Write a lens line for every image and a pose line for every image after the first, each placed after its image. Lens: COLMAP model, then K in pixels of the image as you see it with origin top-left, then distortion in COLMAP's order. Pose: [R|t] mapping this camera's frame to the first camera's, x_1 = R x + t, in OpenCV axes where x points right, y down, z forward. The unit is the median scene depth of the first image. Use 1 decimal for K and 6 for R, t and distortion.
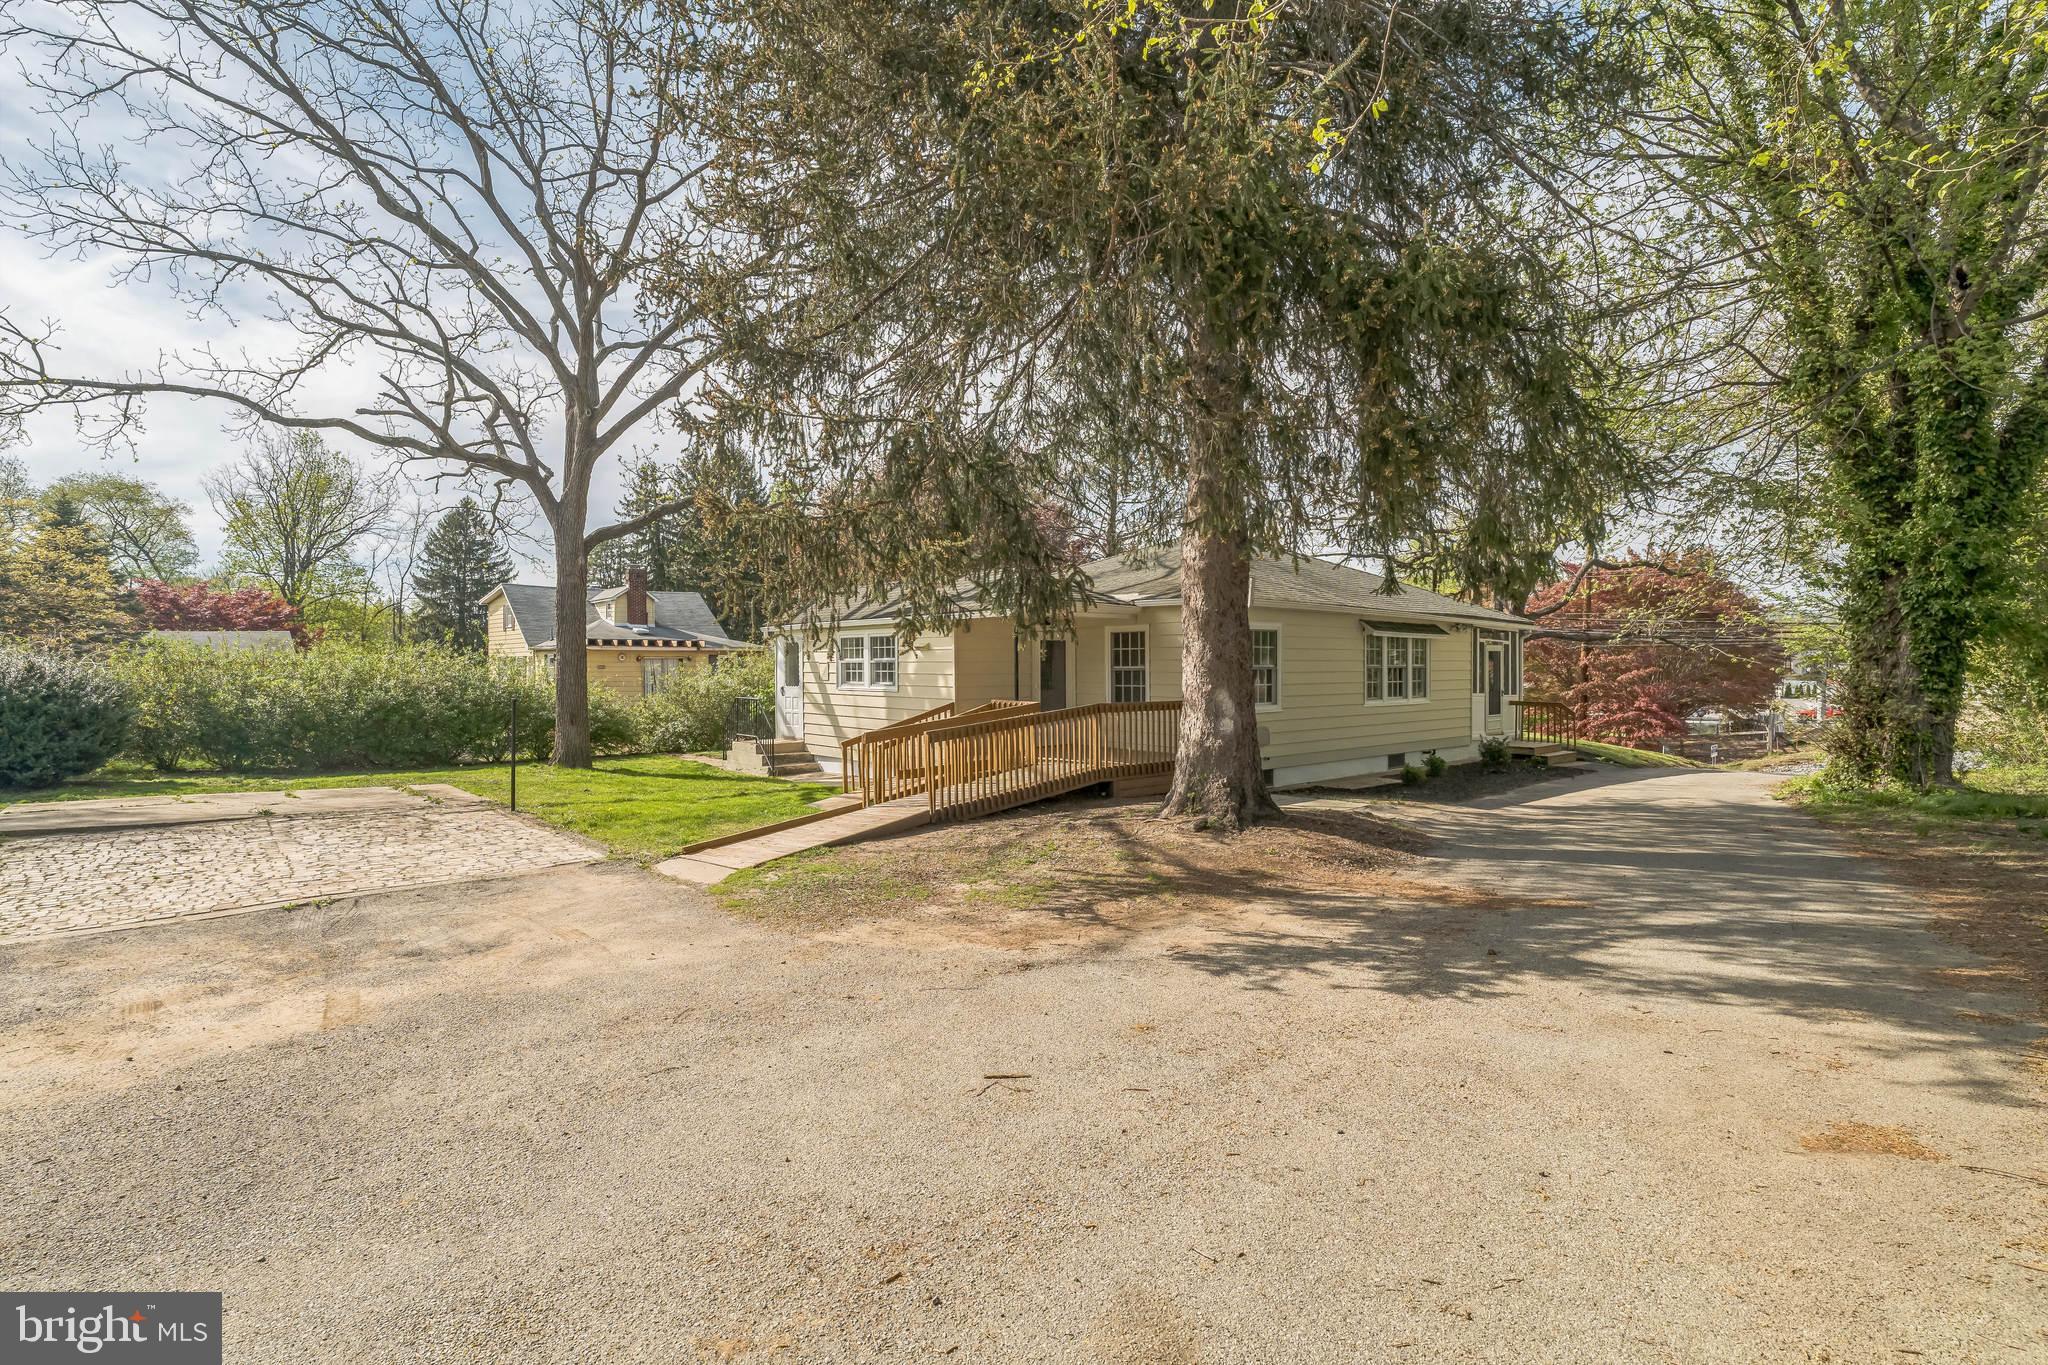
lens RADIAL K [[999.7, 0, 1022.5], [0, 999.7, 678.0], [0, 0, 1]] dist [-0.000315, -0.000009]
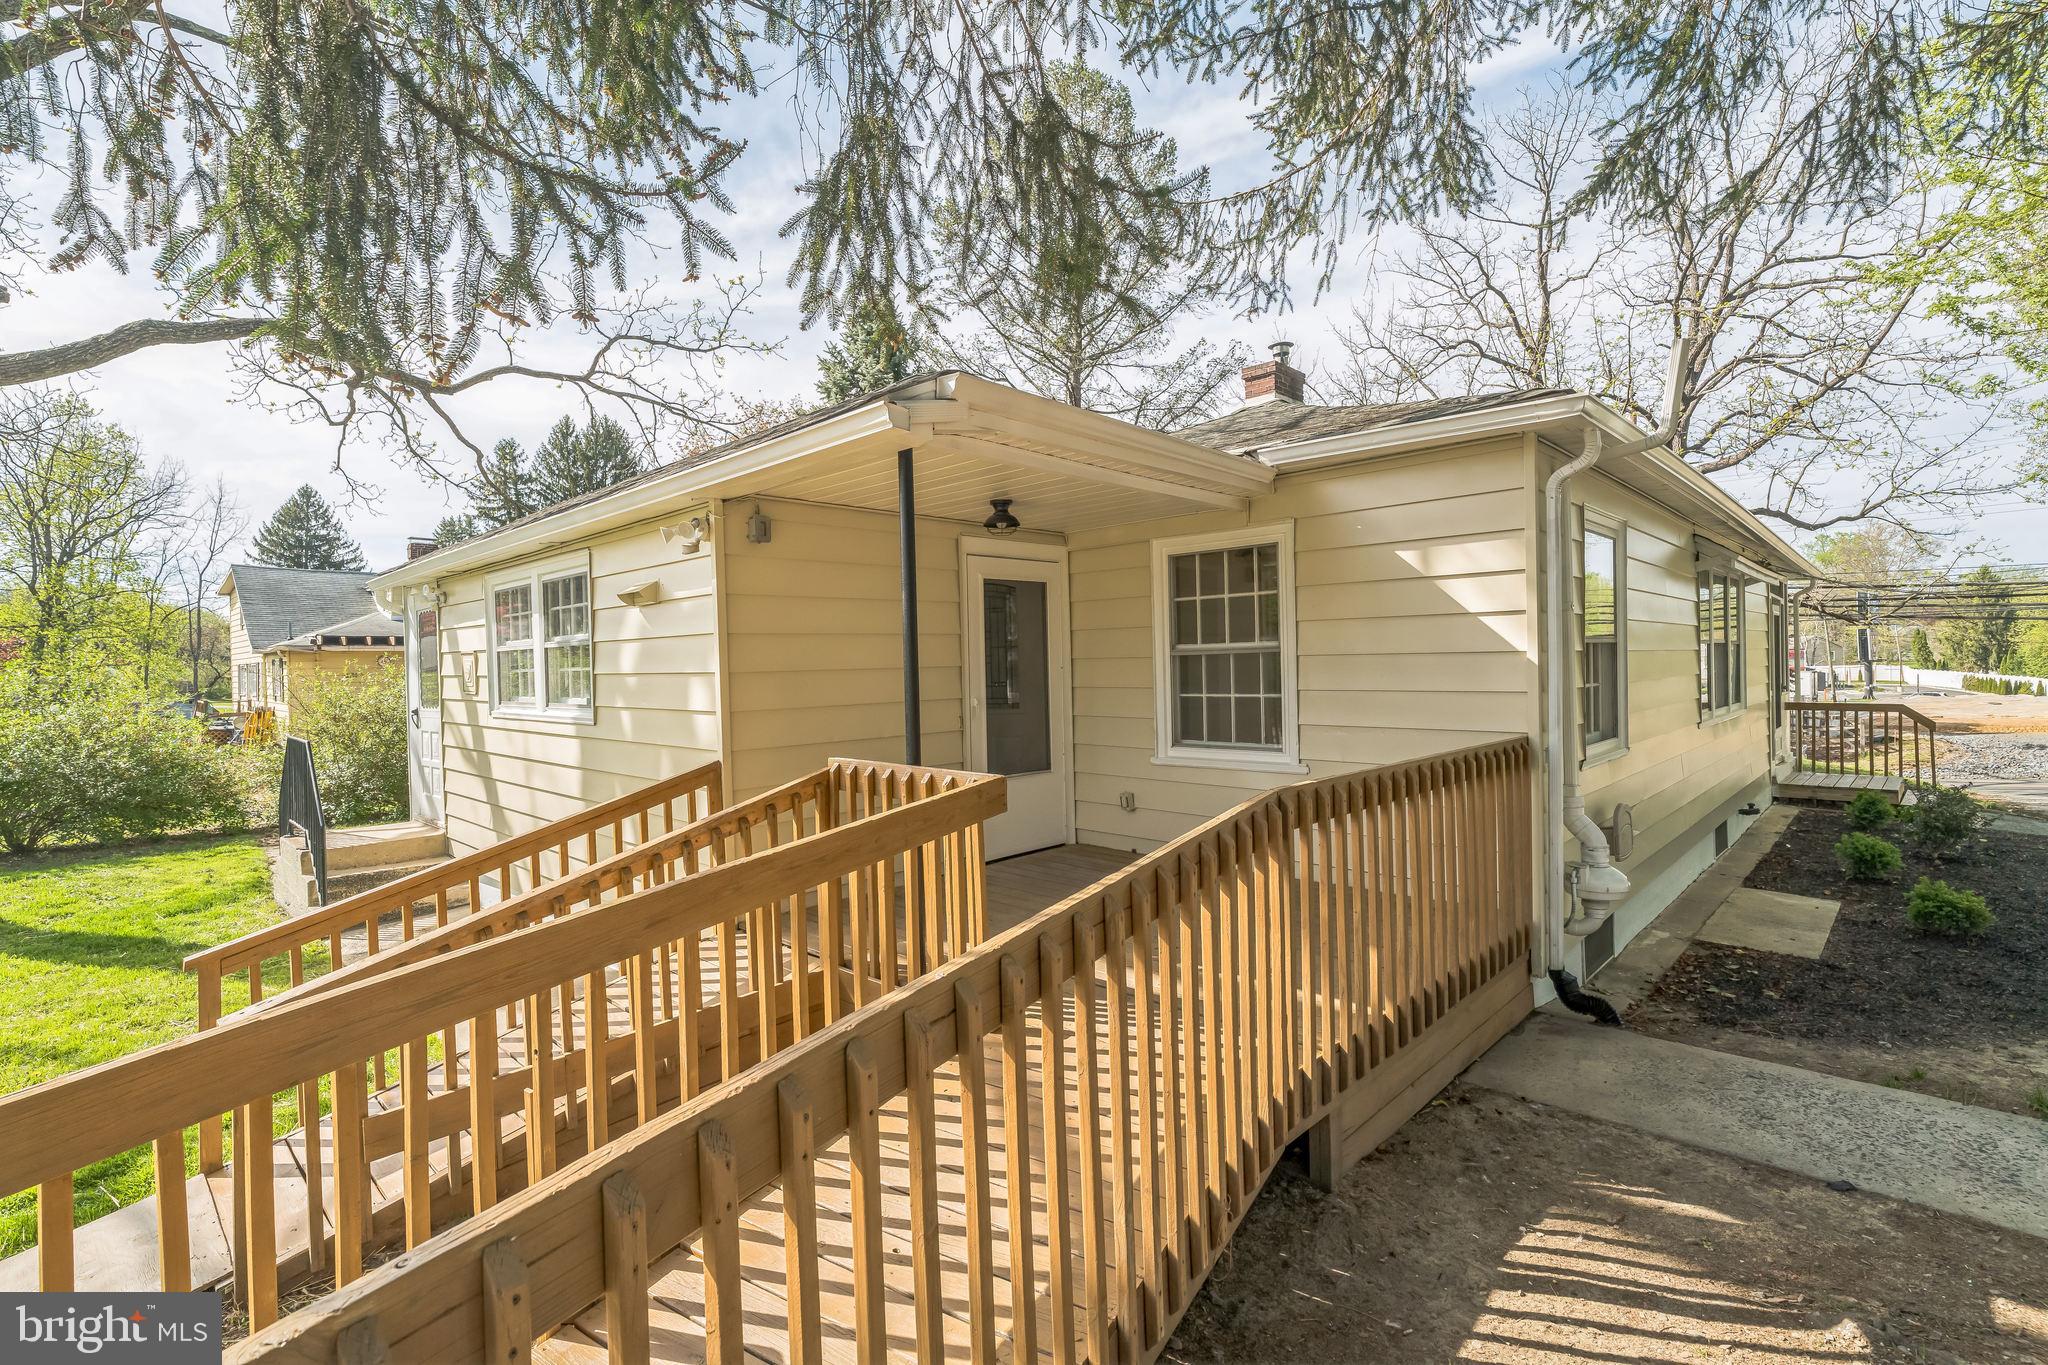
lens RADIAL K [[928.6, 0, 1020.6], [0, 928.6, 685.3], [0, 0, 1]] dist [-0.015294, 0.005963]
pose [[0.996831, -0.020855, 0.076760, 0.003752], [0.020294, 0.999761, 0.008082, -0.000167], [-0.076910, -0.006499, 0.997017, 0.604565]]
